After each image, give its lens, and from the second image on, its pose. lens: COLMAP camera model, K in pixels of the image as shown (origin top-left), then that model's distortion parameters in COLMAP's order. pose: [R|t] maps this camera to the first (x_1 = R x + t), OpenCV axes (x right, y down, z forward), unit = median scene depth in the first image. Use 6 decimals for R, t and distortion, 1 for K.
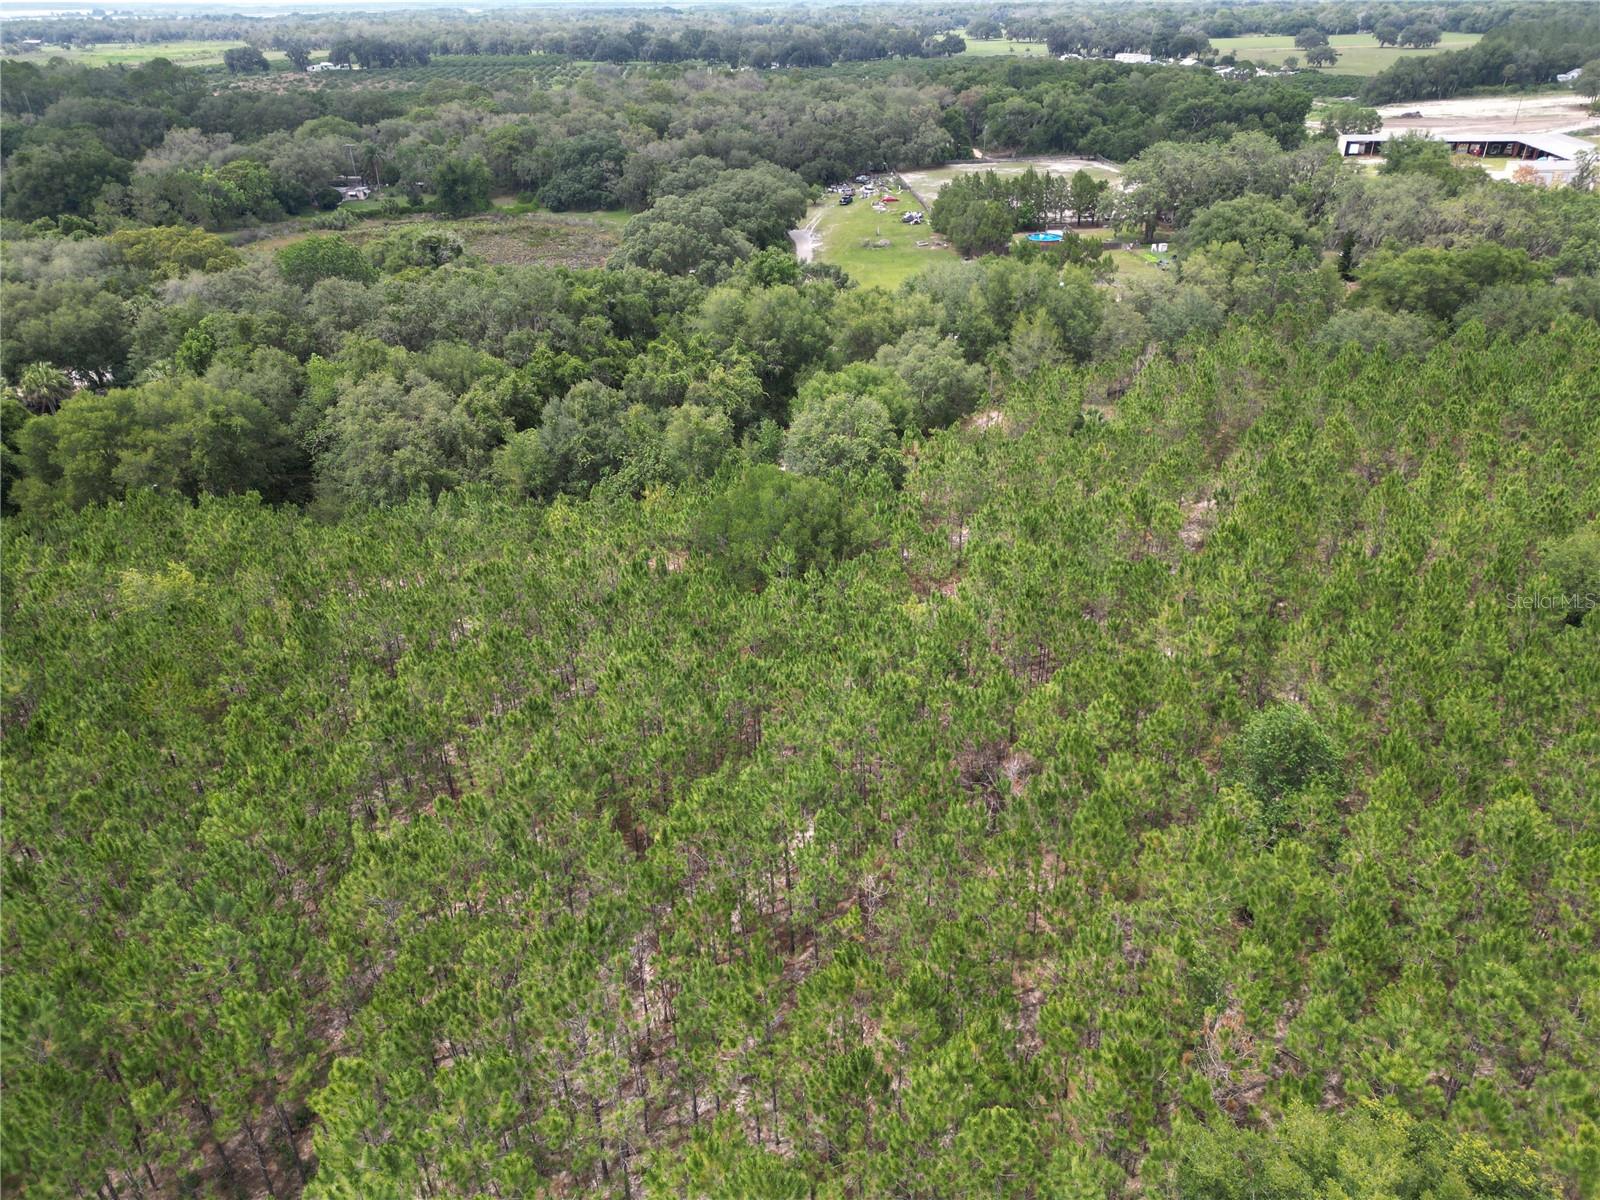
lens RADIAL K [[1143.7, 0, 792.5], [0, 1143.7, 614.0], [0, 0, 1]] dist [0.075242, -0.065565]
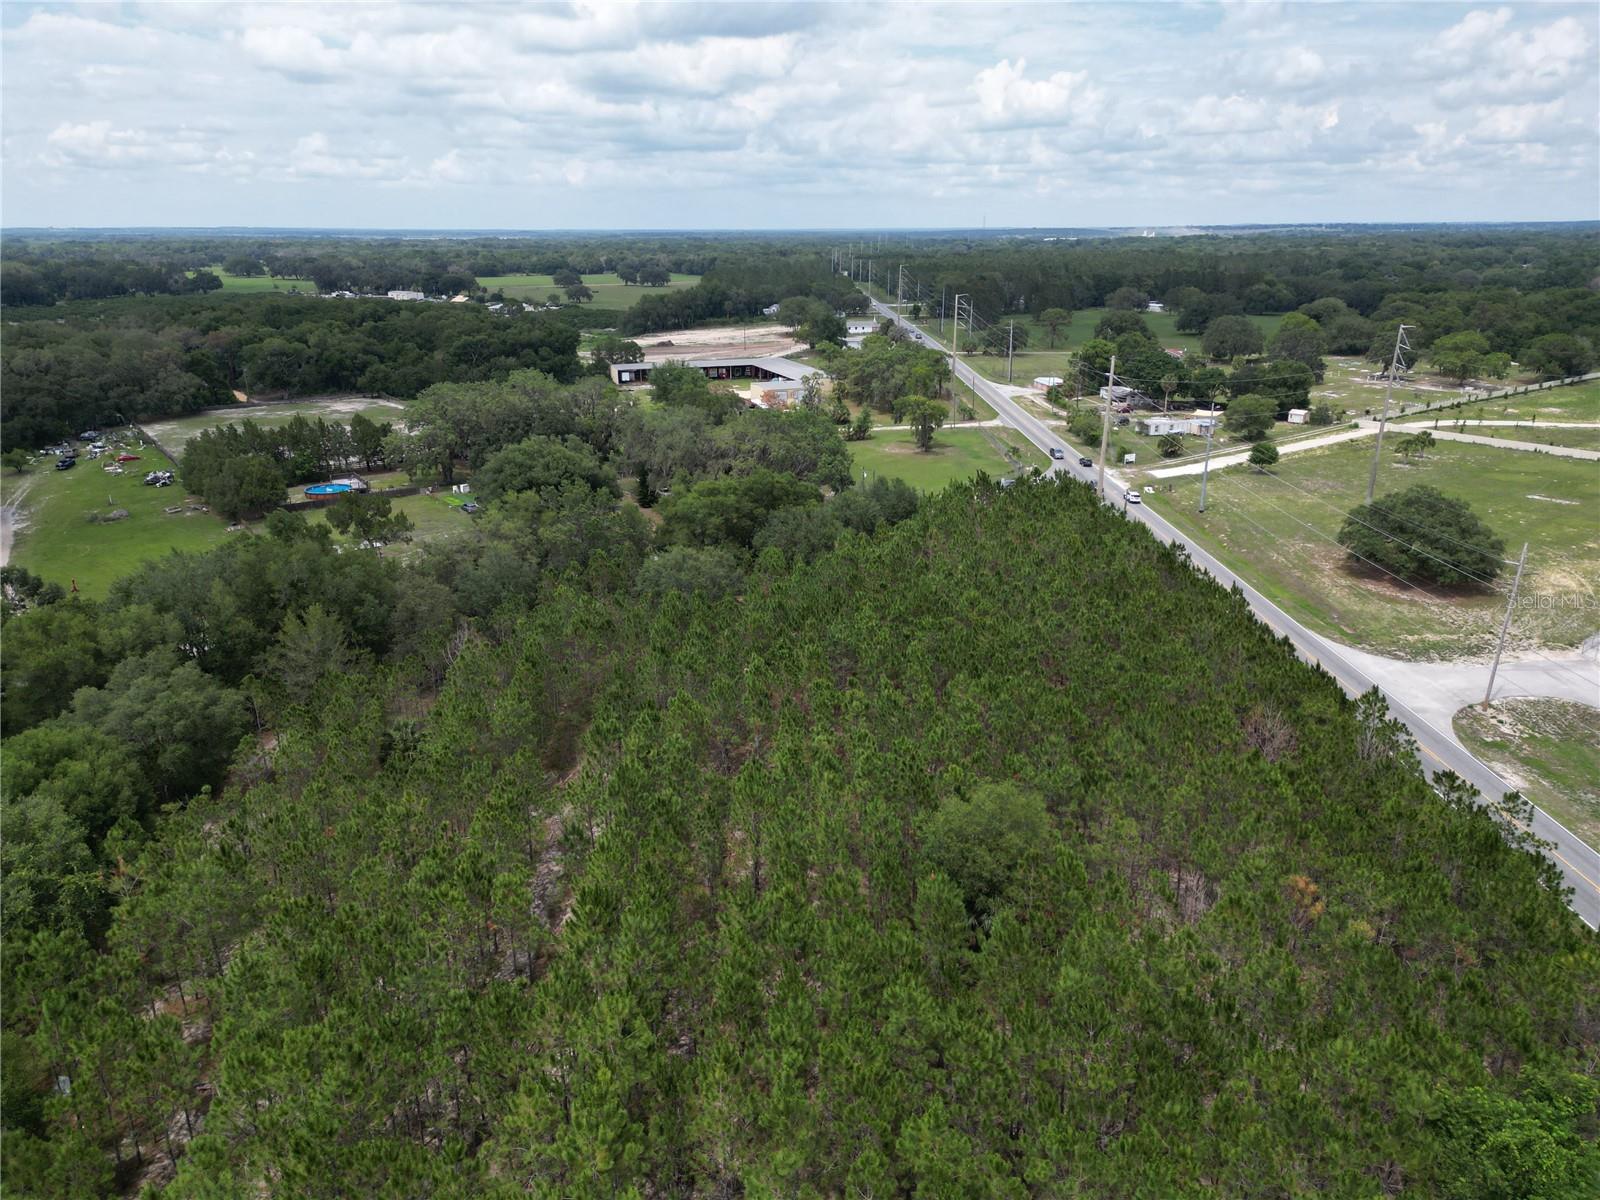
lens RADIAL K [[1143.7, 0, 811.5], [0, 1143.7, 578.0], [0, 0, 1]] dist [0.075242, -0.065565]
pose [[0.836105, -0.145720, 0.528860, 0.084828], [0.249114, 0.959793, -0.129381, -0.093798], [-0.488743, 0.239923, 0.838789, 0.158074]]
